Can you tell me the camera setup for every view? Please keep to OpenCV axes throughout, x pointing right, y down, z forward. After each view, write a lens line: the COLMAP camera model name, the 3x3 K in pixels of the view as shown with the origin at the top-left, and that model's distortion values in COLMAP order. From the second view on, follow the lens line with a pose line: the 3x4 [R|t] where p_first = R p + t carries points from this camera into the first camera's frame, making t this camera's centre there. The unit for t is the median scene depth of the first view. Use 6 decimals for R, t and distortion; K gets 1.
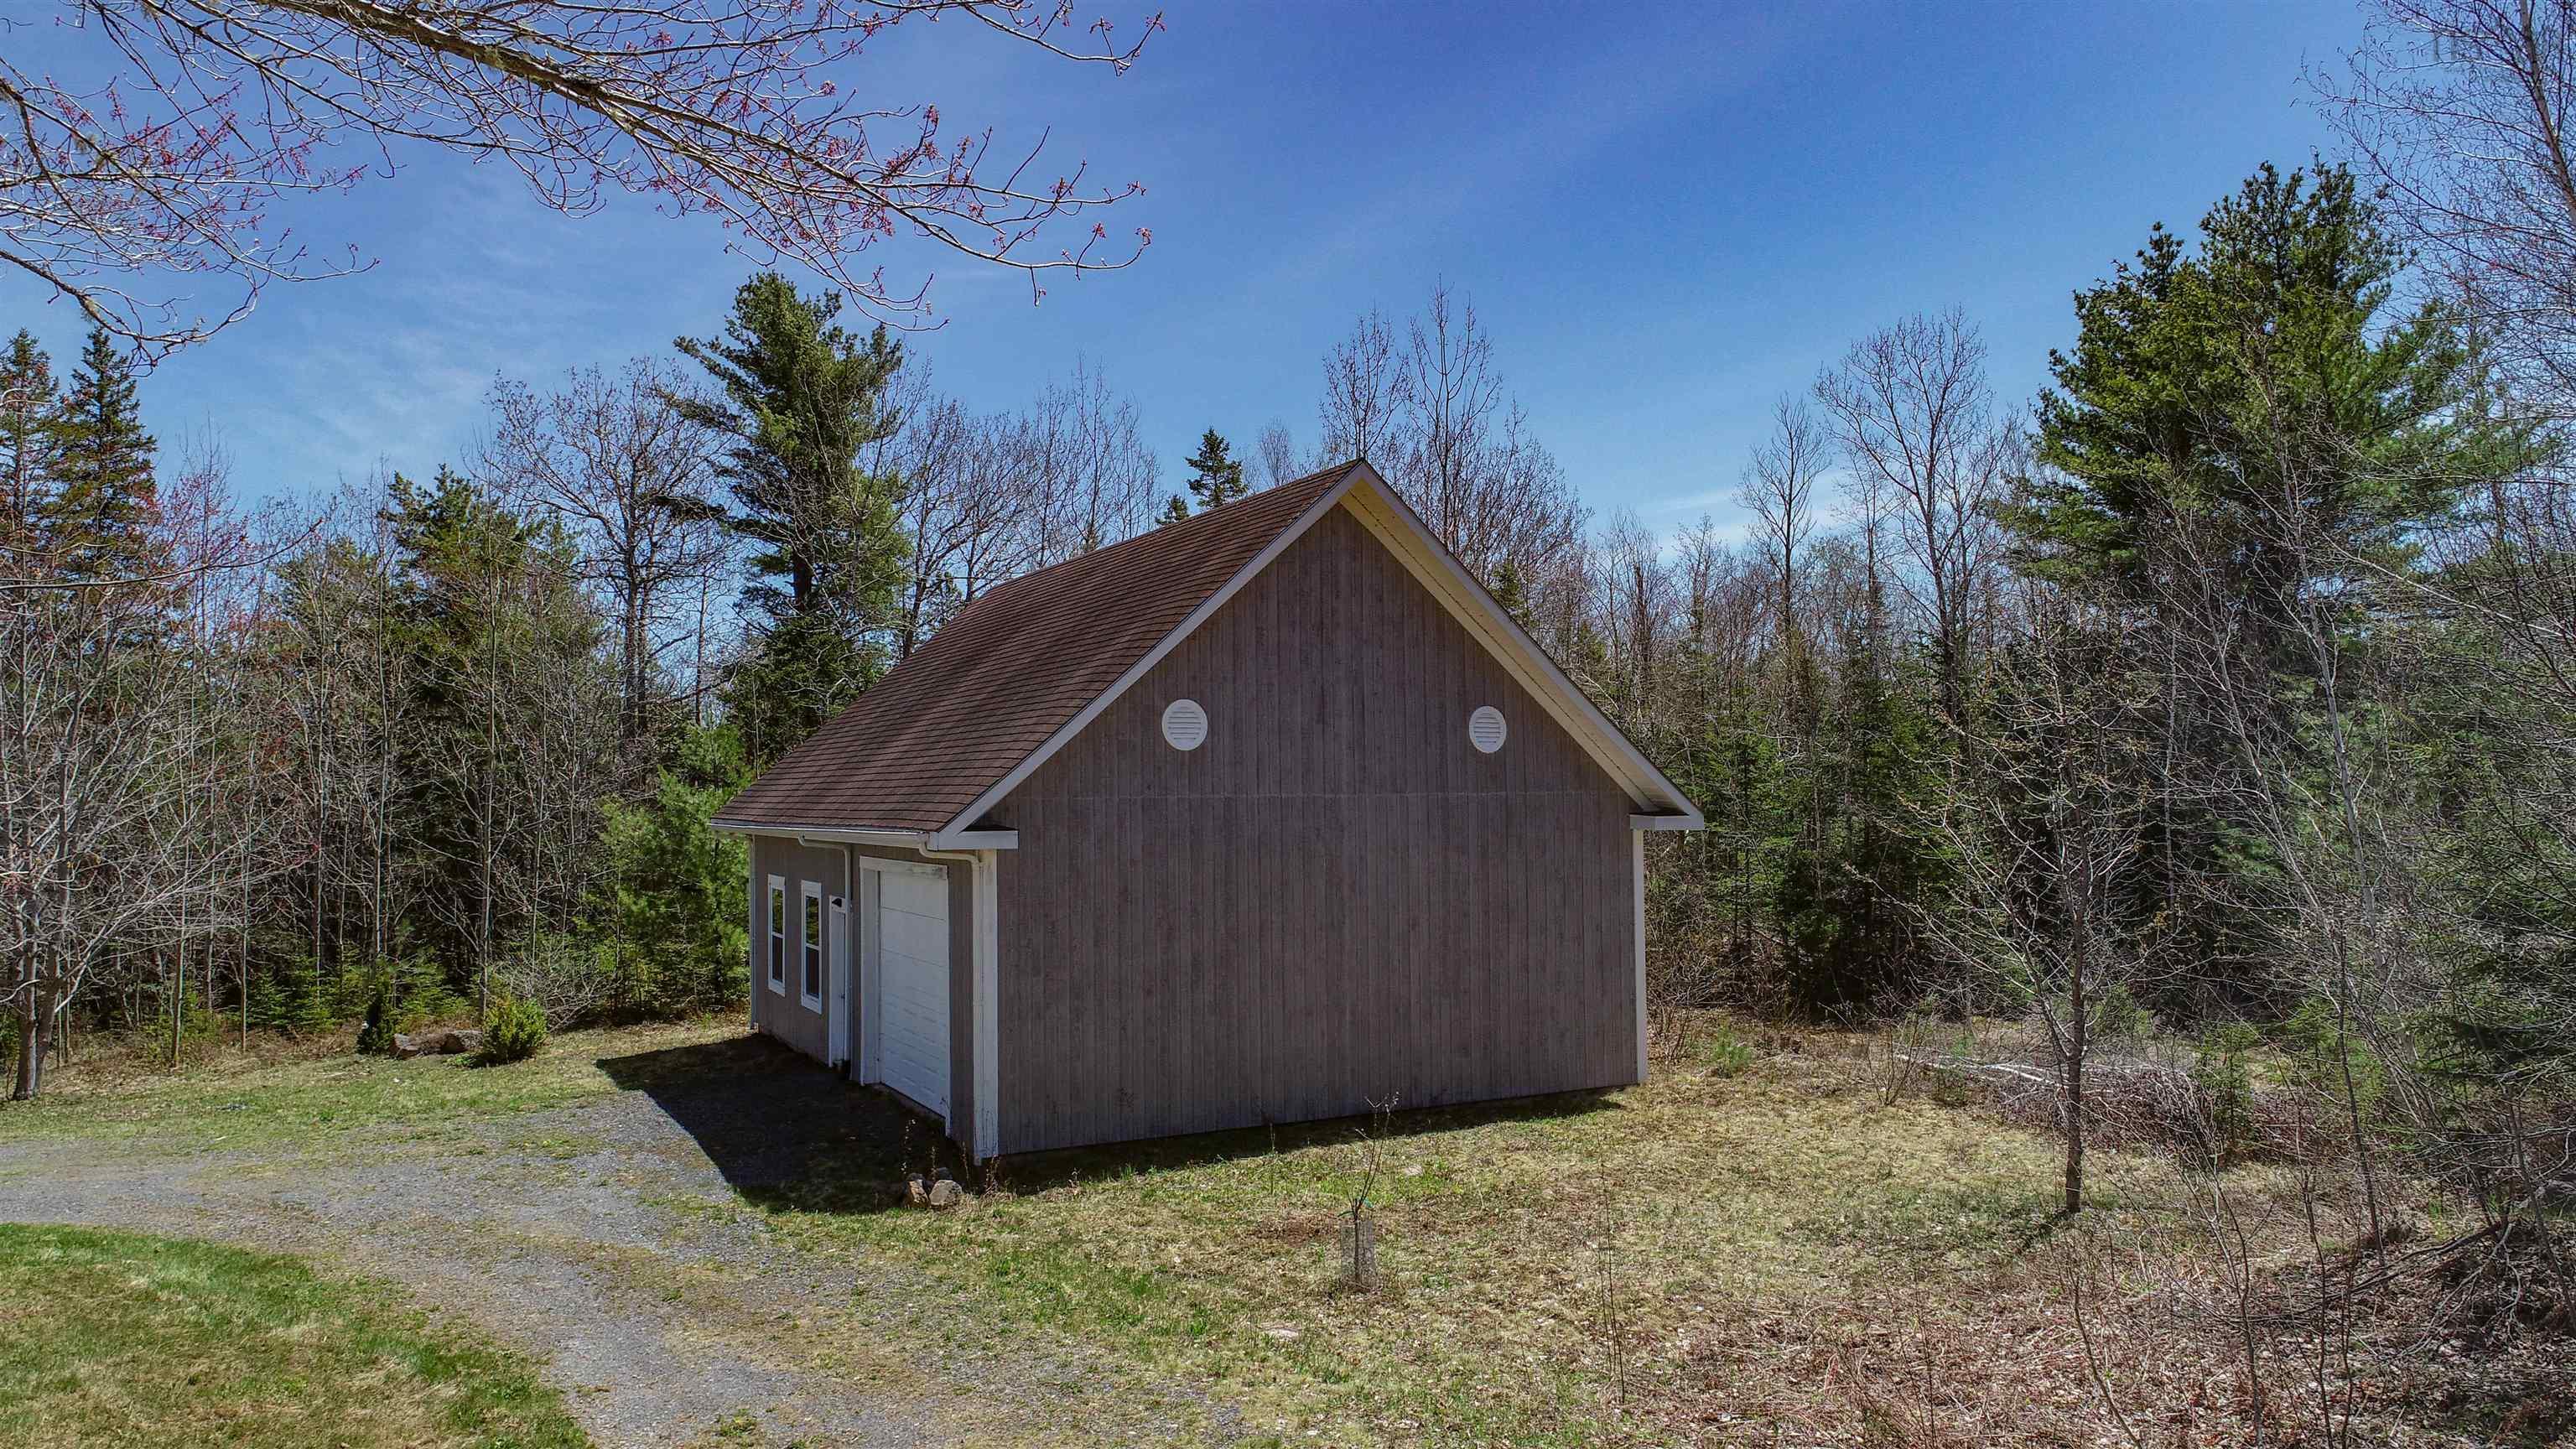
lens RADIAL K [[1728.4, 0, 1287.2], [0, 1728.4, 721.5], [0, 0, 1]] dist [0.000475, -0.005717]
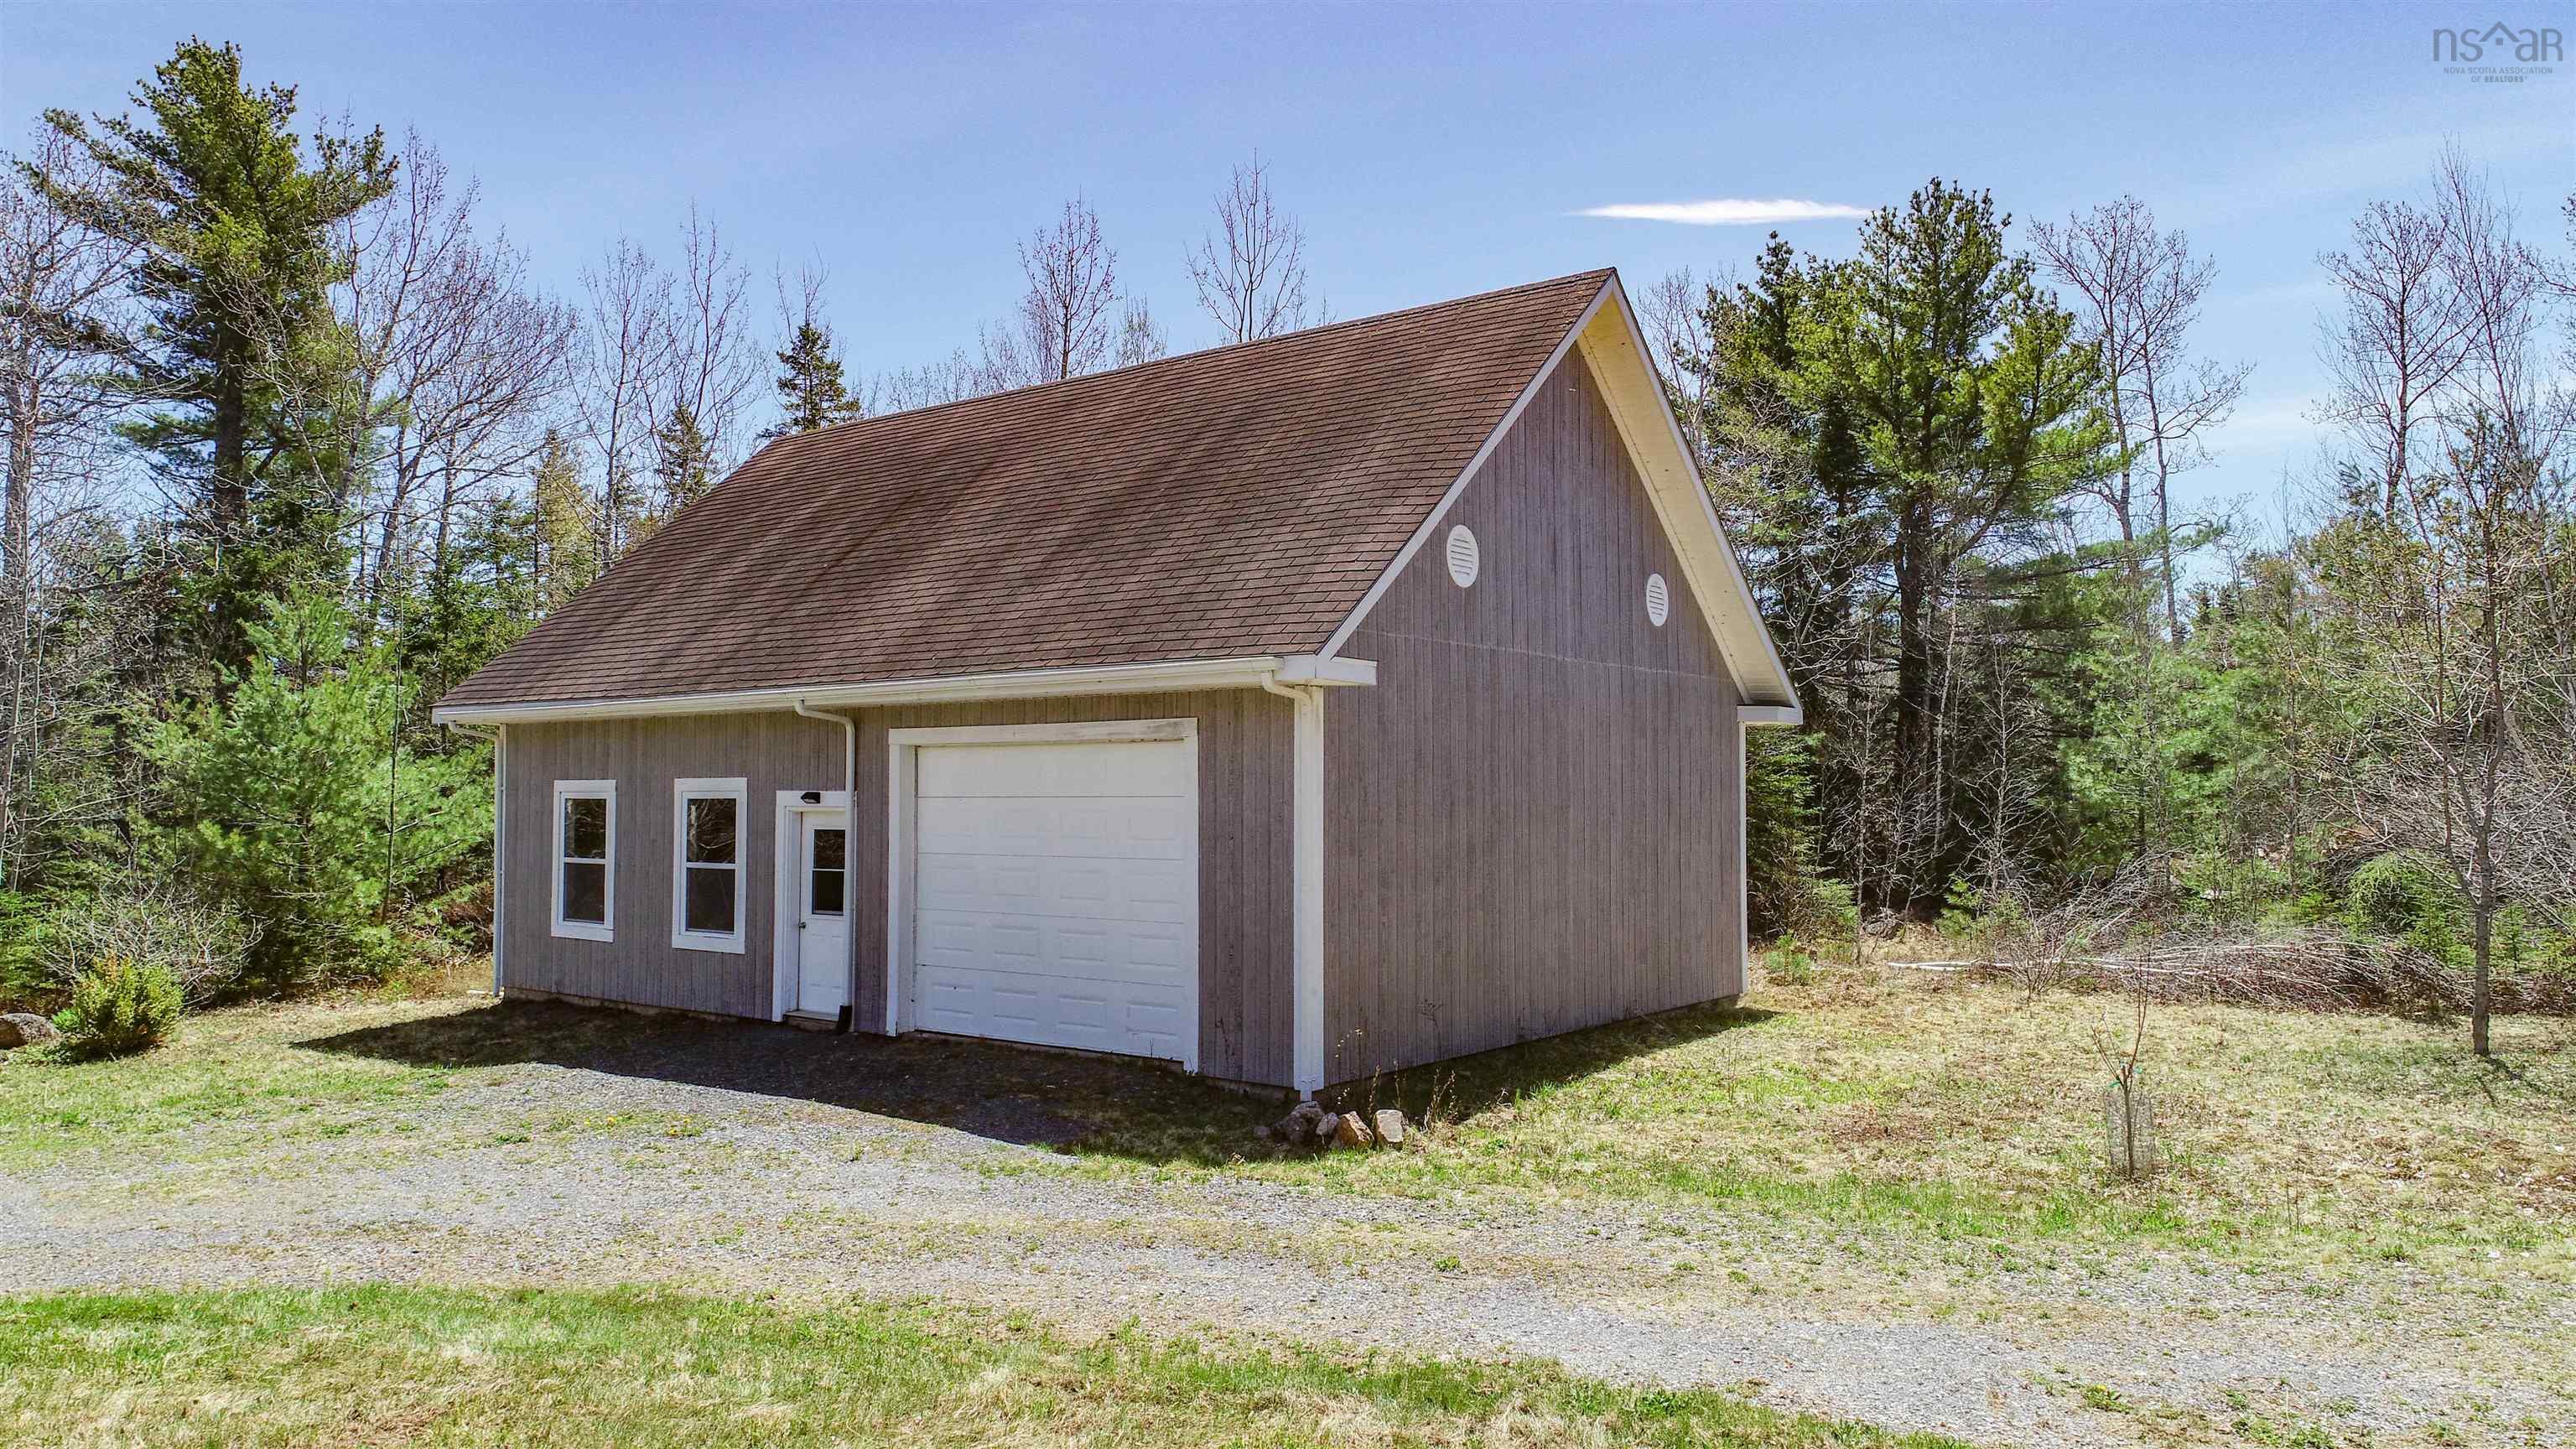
lens RADIAL K [[1728.4, 0, 1288.9], [0, 1728.4, 729.8], [0, 0, 1]] dist [0.000475, -0.005717]
pose [[0.906019, 0.029199, 0.422230, -0.412264], [-0.028022, 0.999567, -0.008996, 0.081178], [-0.422309, -0.003681, 0.906444, 0.254028]]
